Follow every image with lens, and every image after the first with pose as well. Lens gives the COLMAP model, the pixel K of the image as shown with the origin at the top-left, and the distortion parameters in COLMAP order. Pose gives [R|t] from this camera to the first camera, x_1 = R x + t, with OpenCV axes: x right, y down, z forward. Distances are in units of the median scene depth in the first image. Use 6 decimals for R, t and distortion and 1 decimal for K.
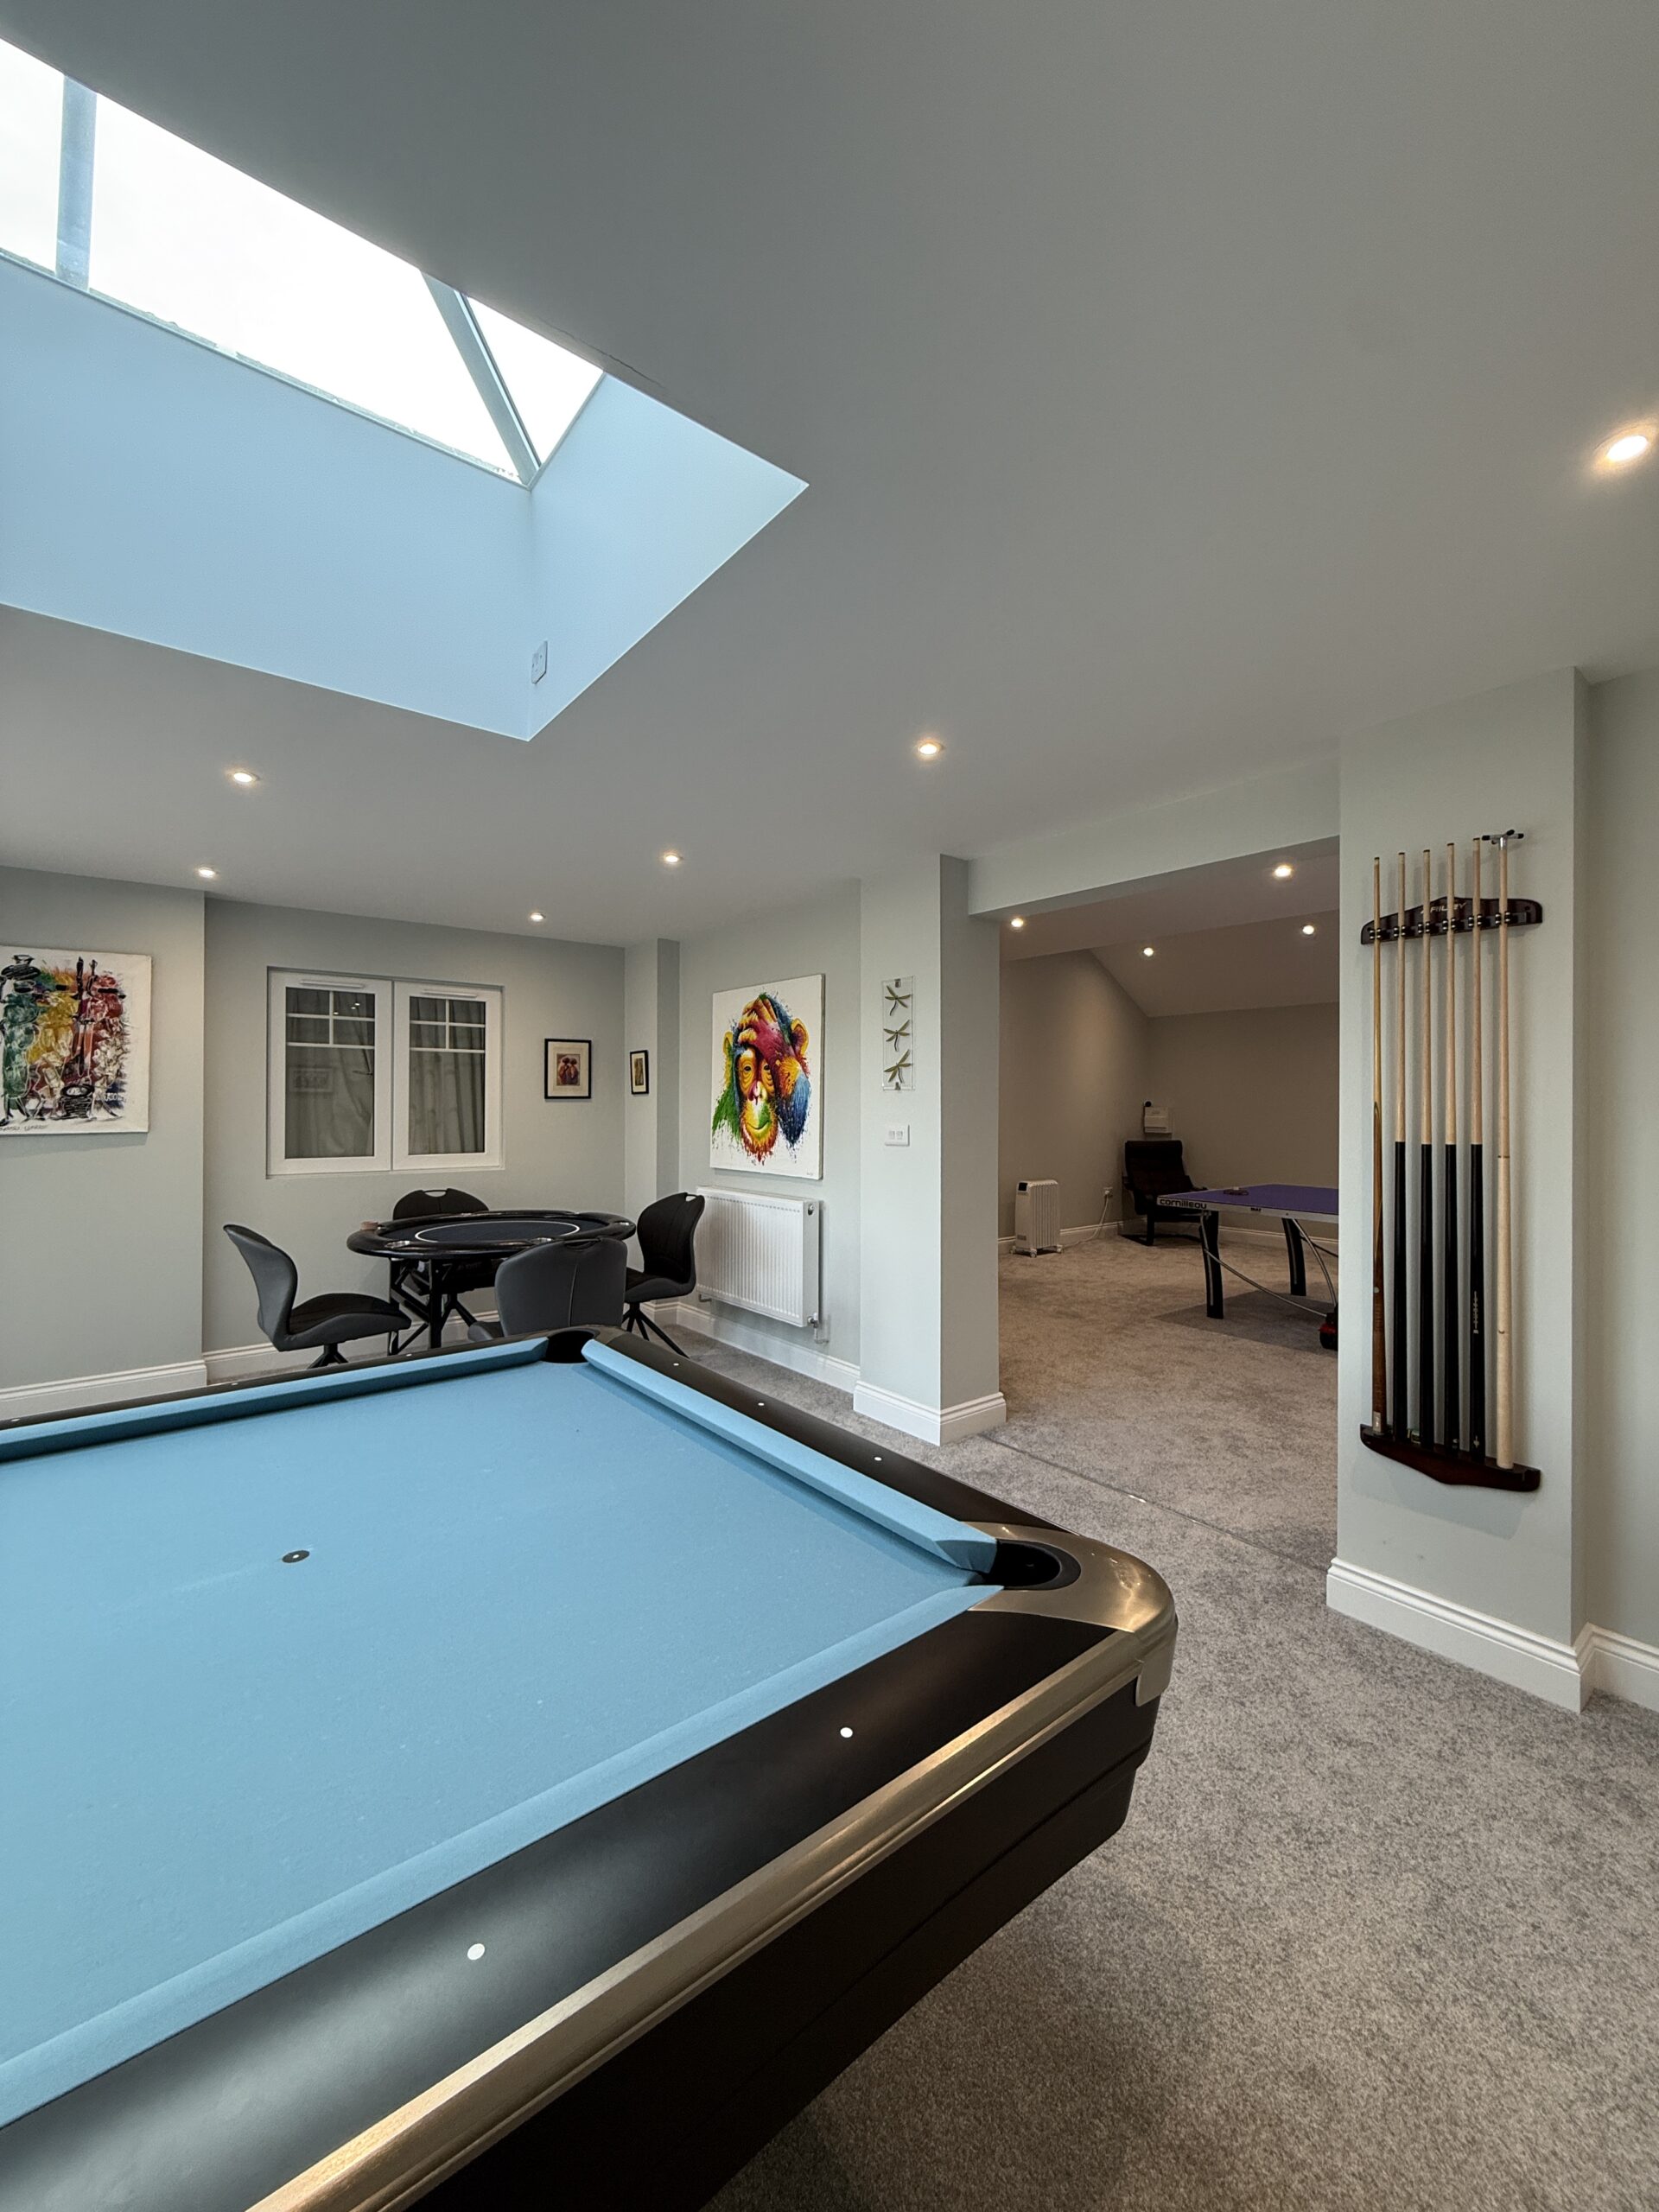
lens RADIAL K [[877.1, 0, 829.6], [0, 877.1, 1100.3], [0, 0, 1]] dist [0.001079, 0.000028]
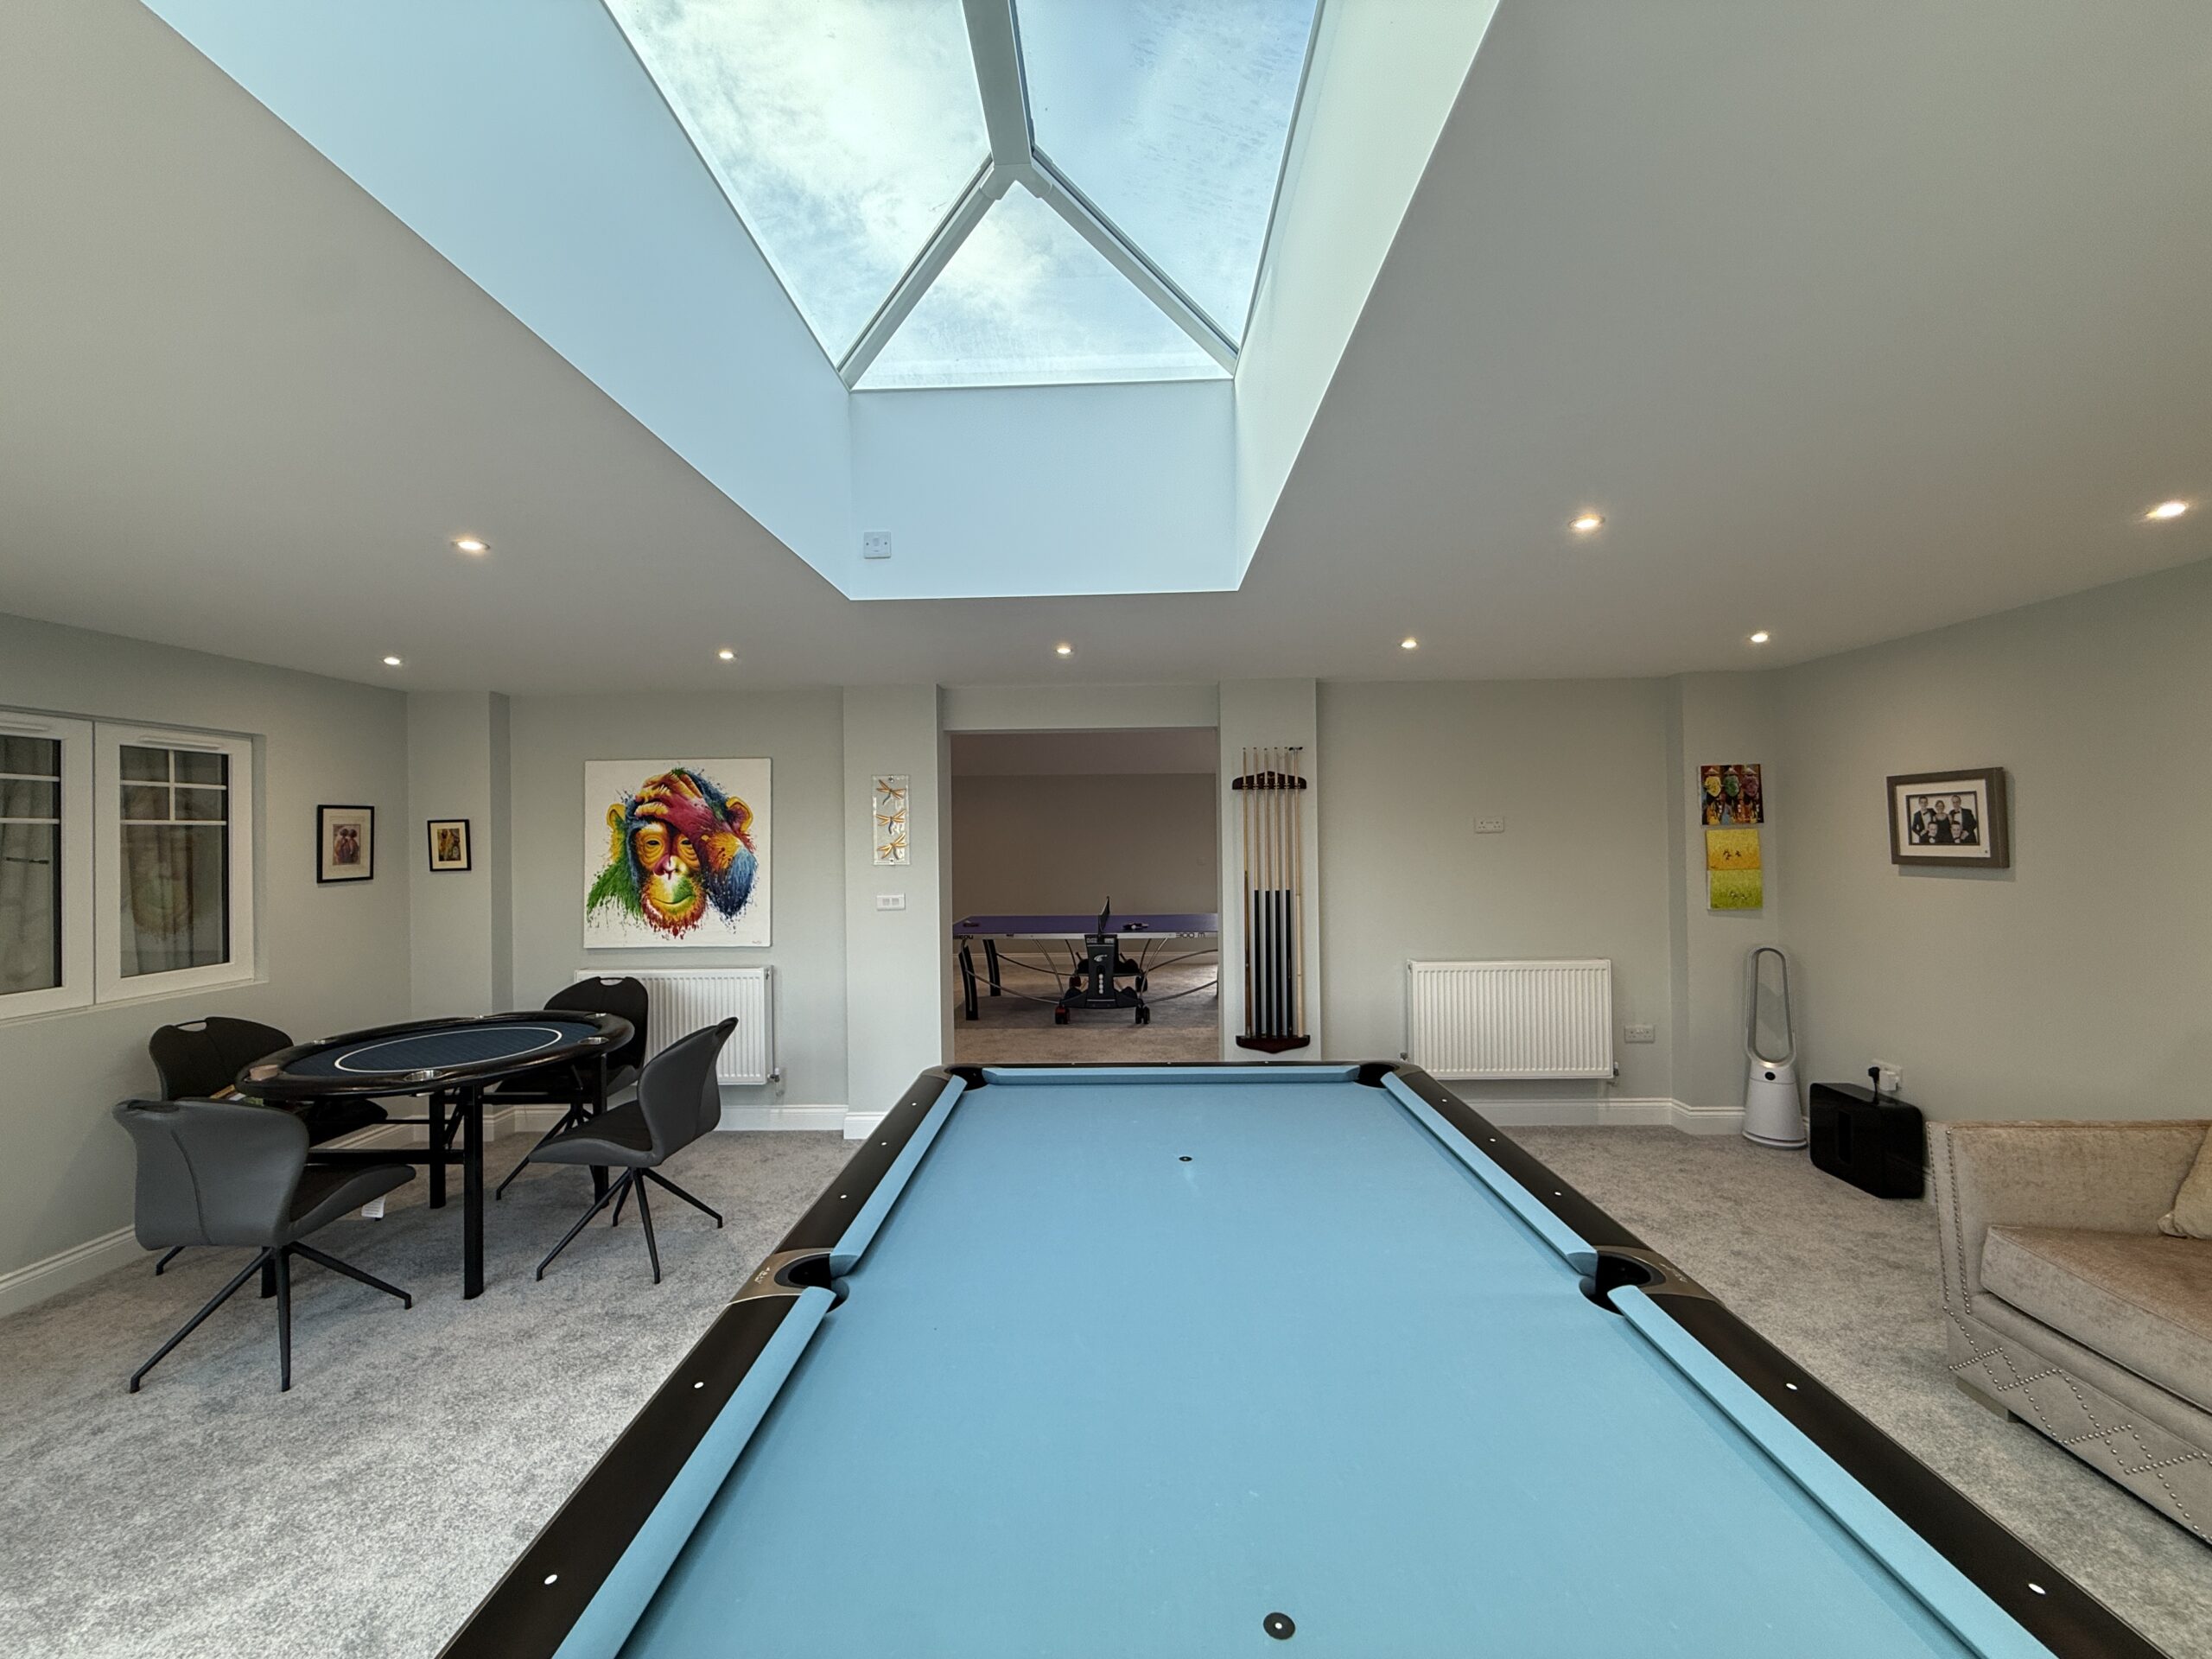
lens RADIAL K [[877.1, 0, 1096.4], [0, 877.1, 819.9], [0, 0, 1]] dist [0.001079, 0.000028]
pose [[0.652683, 0.001245, 0.757630, -0.519596], [0.012710, 0.999840, -0.012592, -0.043394], [-0.757524, 0.017848, 0.652563, -0.019739]]
